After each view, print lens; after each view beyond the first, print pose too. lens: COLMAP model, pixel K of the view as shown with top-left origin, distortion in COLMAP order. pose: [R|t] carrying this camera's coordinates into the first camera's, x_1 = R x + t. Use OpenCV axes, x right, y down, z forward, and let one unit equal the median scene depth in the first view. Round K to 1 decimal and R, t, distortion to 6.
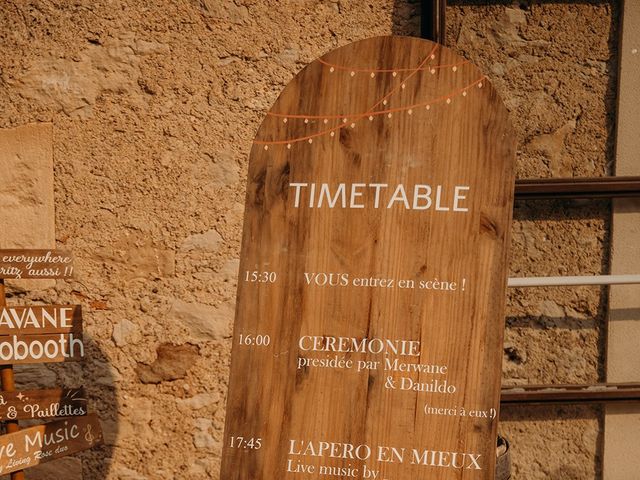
lens RADIAL K [[256.3, 0, 320.3], [0, 256.3, 241.4], [0, 0, 1]] dist [0.002988, -0.000261]
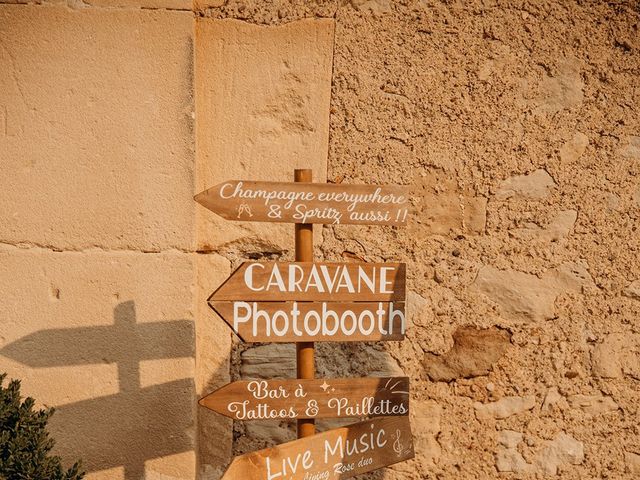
lens RADIAL K [[360.0, 0, 319.9], [0, 360.0, 241.7], [0, 0, 1]] dist [0.006426, 0.004796]
pose [[0.999900, 0.013891, 0.002534, -1.059342], [-0.013891, 0.999903, -0.000248, 0.169701], [-0.002537, 0.000213, 0.999997, -0.024516]]
